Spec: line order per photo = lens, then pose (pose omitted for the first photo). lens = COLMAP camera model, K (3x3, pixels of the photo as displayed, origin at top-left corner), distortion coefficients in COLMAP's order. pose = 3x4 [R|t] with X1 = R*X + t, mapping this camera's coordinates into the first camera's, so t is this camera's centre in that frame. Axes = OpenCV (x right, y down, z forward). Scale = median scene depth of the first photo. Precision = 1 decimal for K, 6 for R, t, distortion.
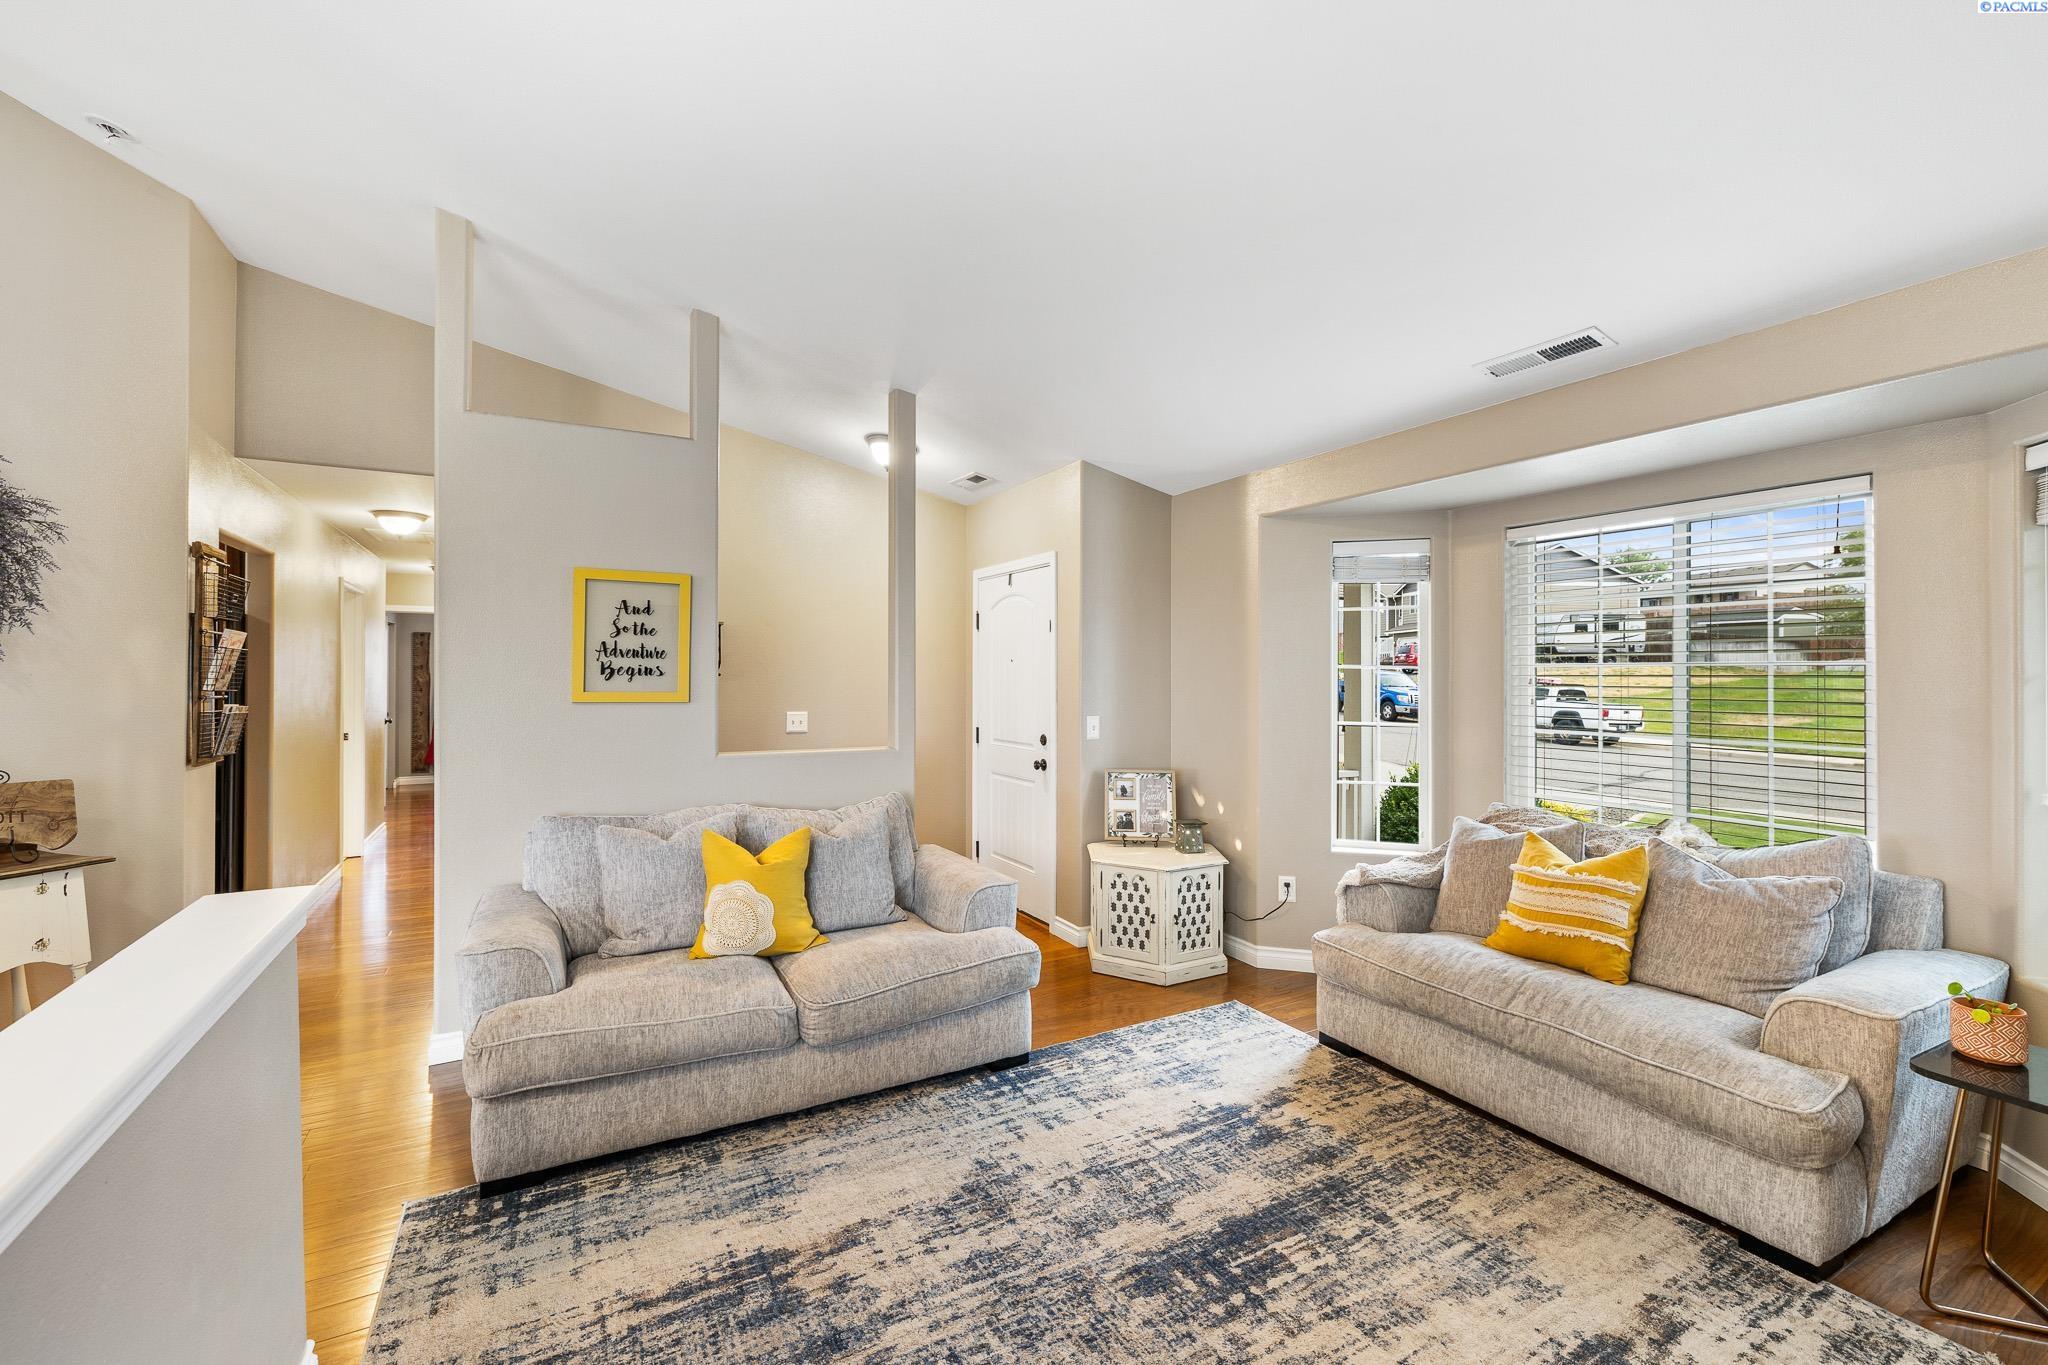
lens RADIAL K [[861.0, 0, 1021.8], [0, 861.0, 679.5], [0, 0, 1]] dist [-0.000914, 0.000305]
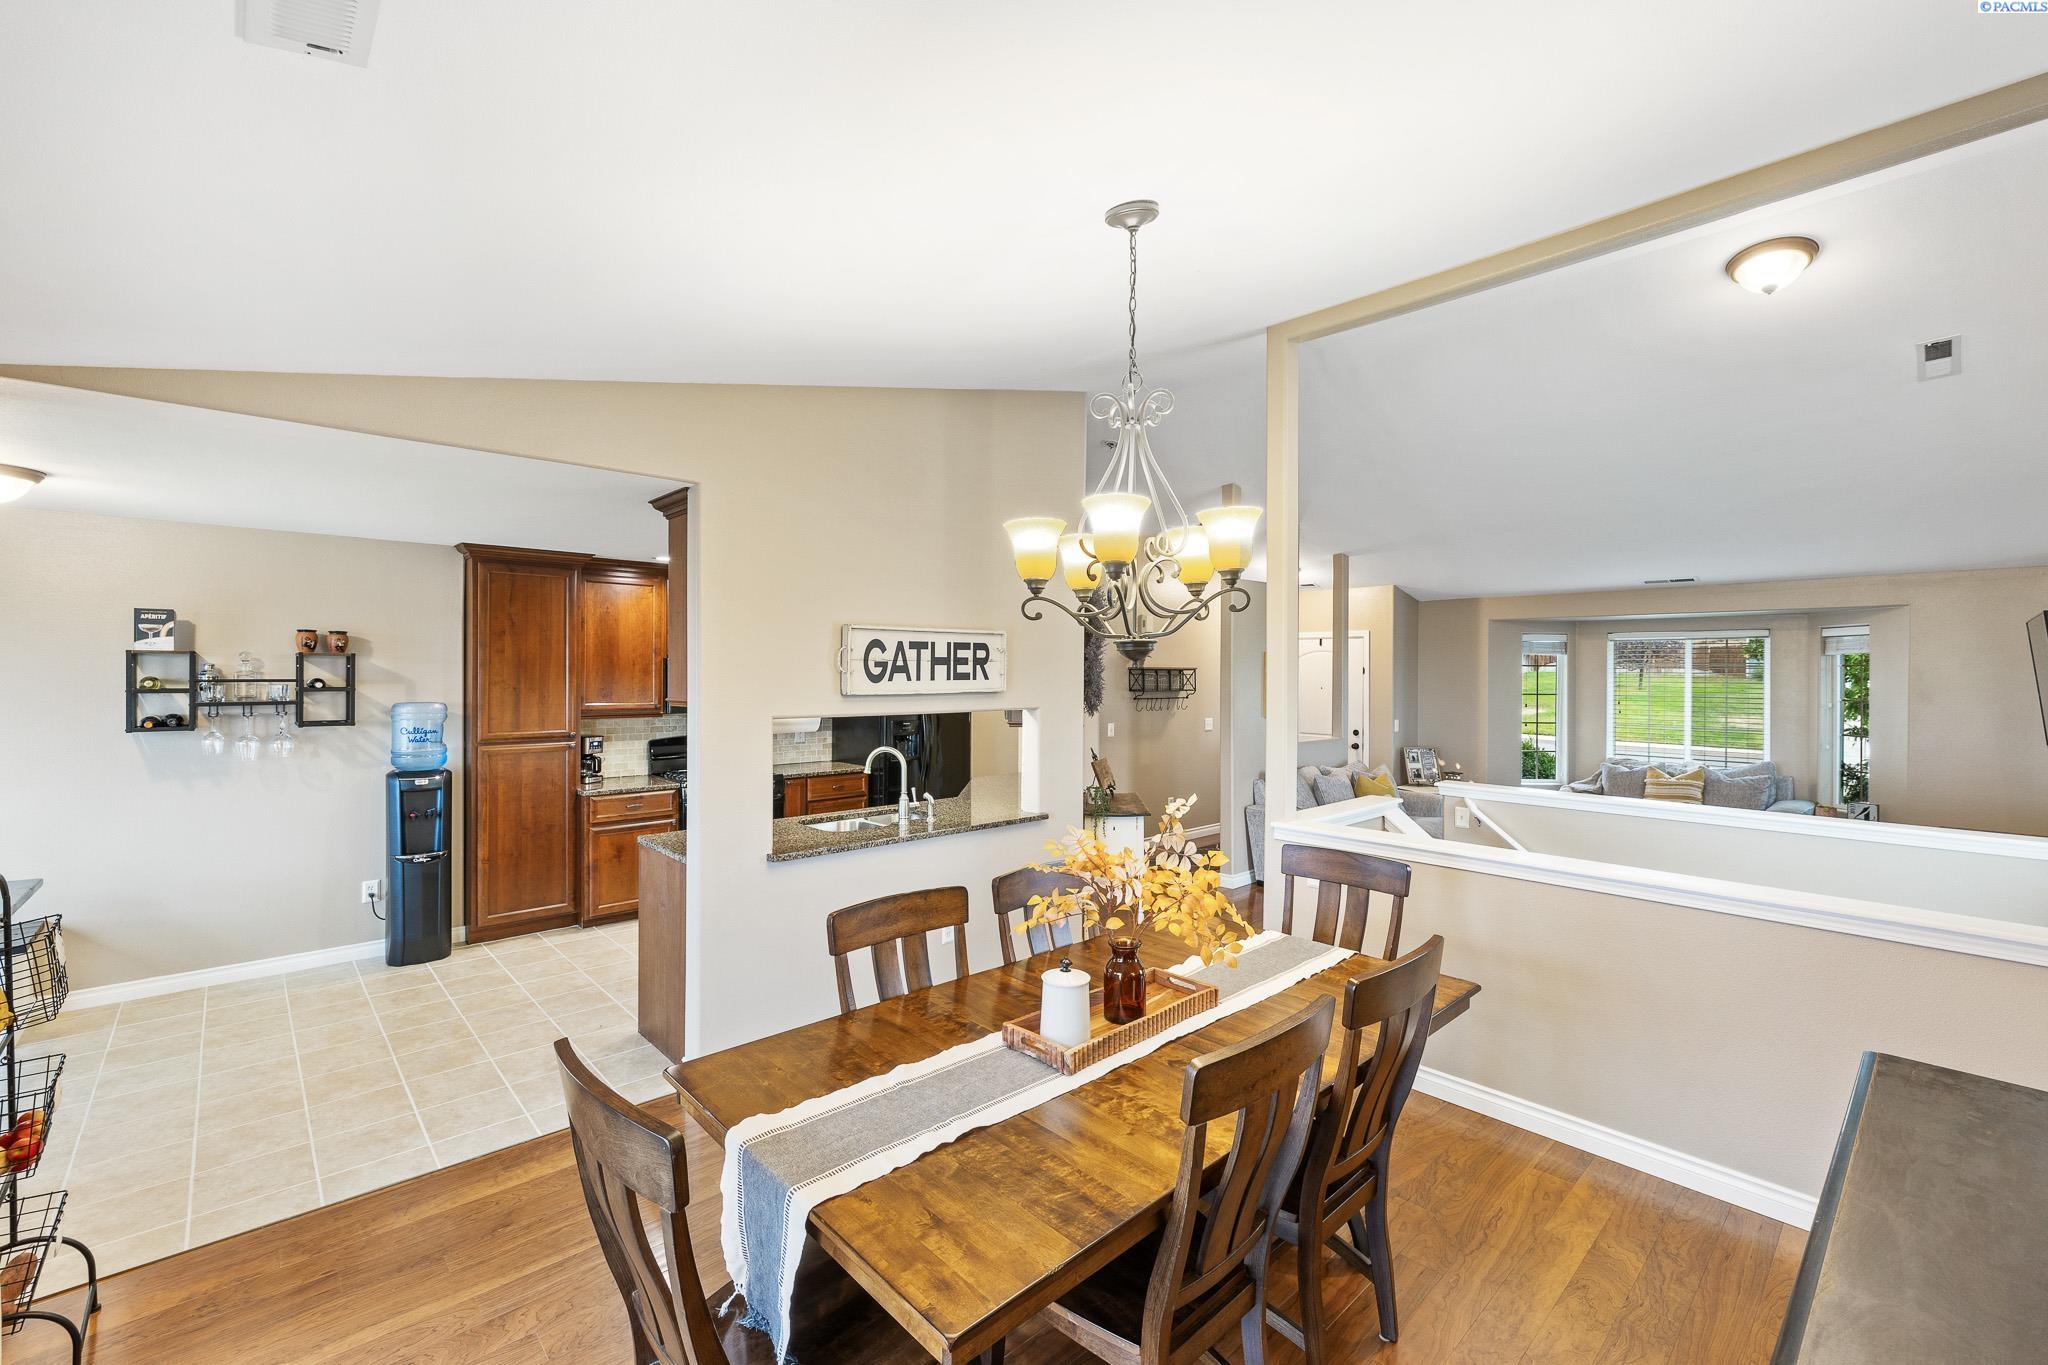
lens RADIAL K [[861.0, 0, 1034.1], [0, 861.0, 673.0], [0, 0, 1]] dist [-0.000914, 0.000305]
pose [[0.970186, 0.000890, 0.242359, -1.389966], [-0.000292, 0.999997, -0.002504, -0.066453], [-0.242360, 0.002359, 0.970184, -0.779940]]
